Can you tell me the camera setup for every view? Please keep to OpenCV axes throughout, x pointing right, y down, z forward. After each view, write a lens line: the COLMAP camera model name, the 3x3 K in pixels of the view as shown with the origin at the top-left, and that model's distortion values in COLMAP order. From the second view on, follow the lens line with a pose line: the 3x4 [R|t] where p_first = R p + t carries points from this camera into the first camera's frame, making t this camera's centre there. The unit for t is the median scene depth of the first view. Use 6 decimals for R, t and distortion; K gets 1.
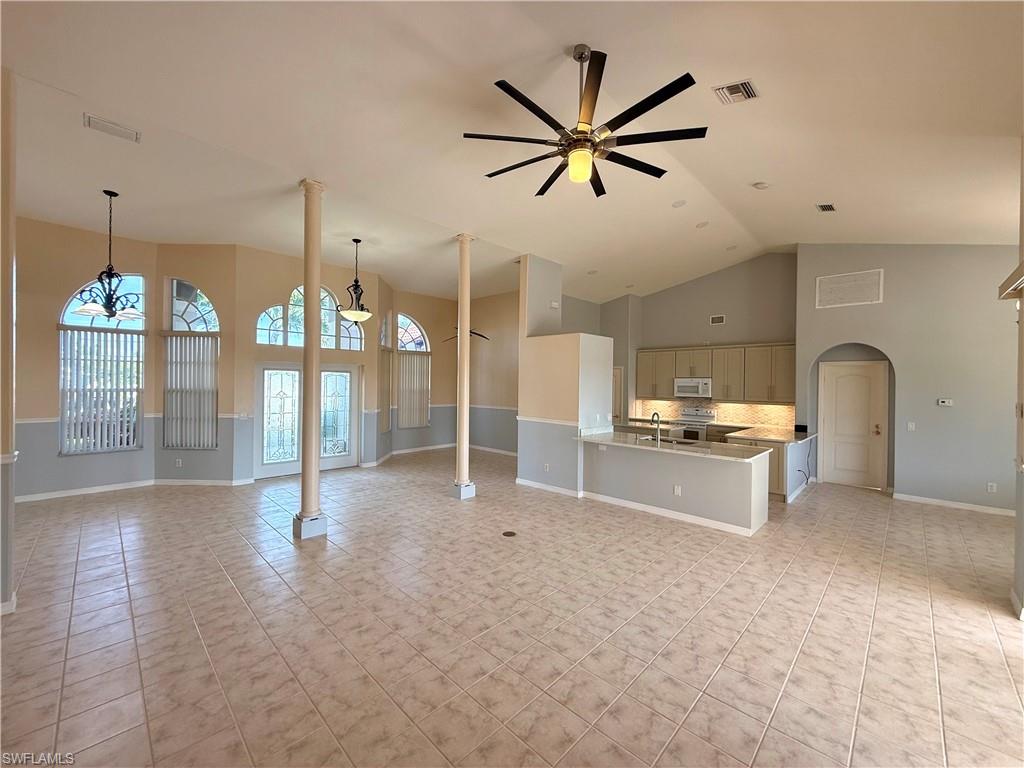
lens RADIAL K [[406.6, 0, 509.7], [0, 406.6, 384.7], [0, 0, 1]] dist [0.000639, -0.000112]
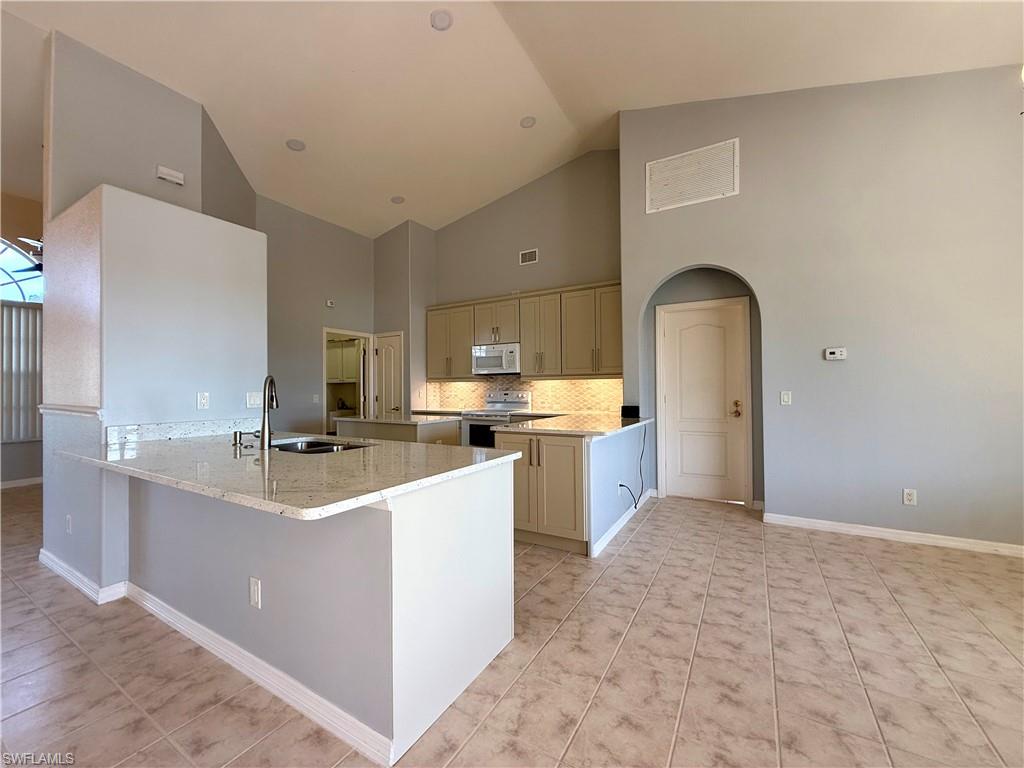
lens RADIAL K [[407.2, 0, 509.5], [0, 407.2, 384.7], [0, 0, 1]] dist [0.000671, -0.000108]
pose [[0.971326, -0.018325, 0.237044, 0.404780], [0.021470, 0.999712, -0.010689, 0.071300], [-0.236780, 0.015472, 0.971440, 0.461373]]
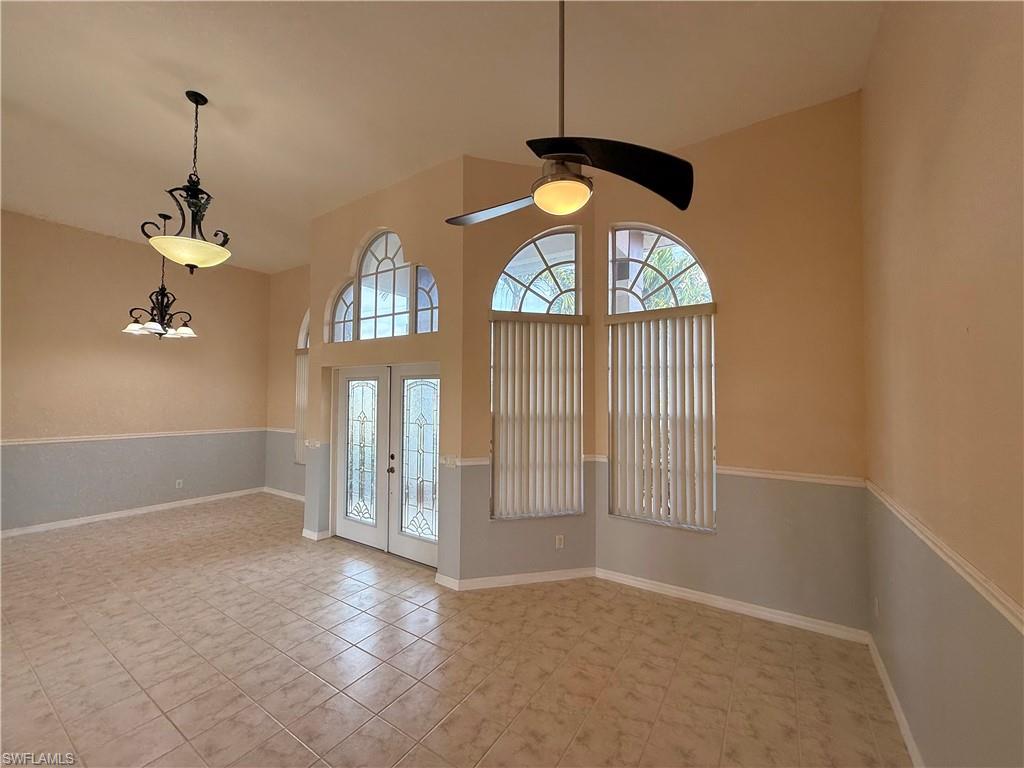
lens RADIAL K [[407.2, 0, 509.5], [0, 407.2, 384.7], [0, 0, 1]] dist [0.000671, -0.000108]
pose [[0.193128, -0.045620, -0.980112, 0.136773], [-0.008804, 0.998798, -0.048224, 0.002356], [0.981134, 0.017943, 0.192494, 1.158346]]
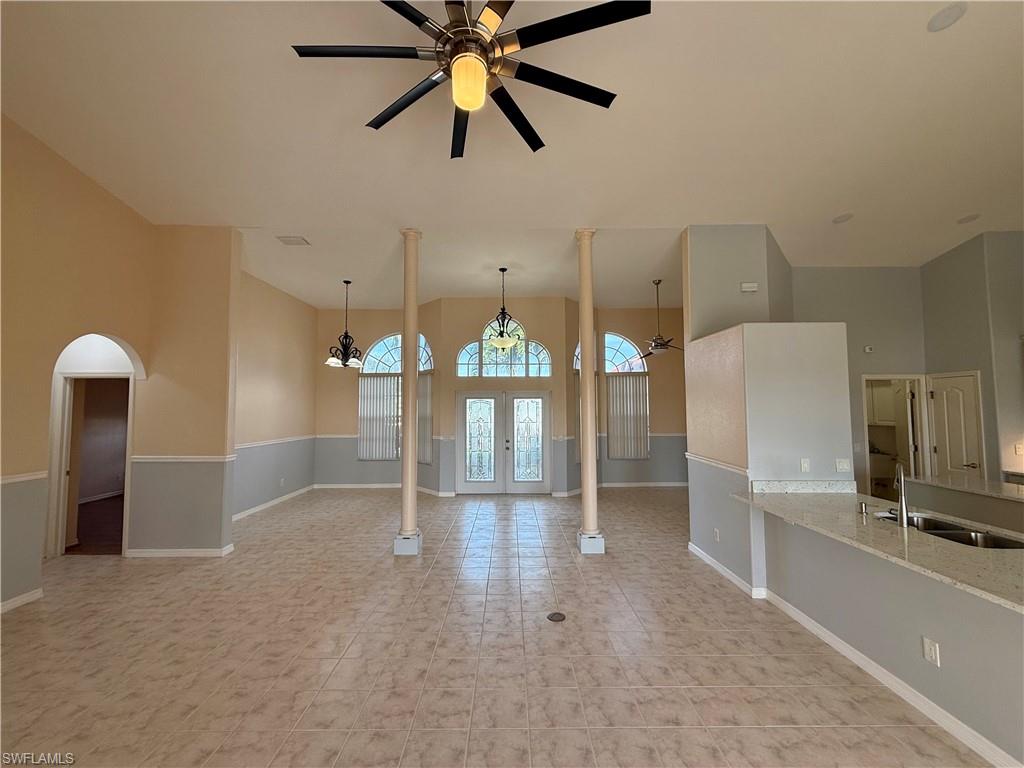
lens RADIAL K [[406.6, 0, 509.7], [0, 406.6, 384.7], [0, 0, 1]] dist [0.000639, -0.000112]
pose [[0.702504, -0.055835, -0.709486, 0.314365], [0.010227, 0.997607, -0.068383, 0.003848], [0.711606, 0.040783, 0.701394, 0.278339]]
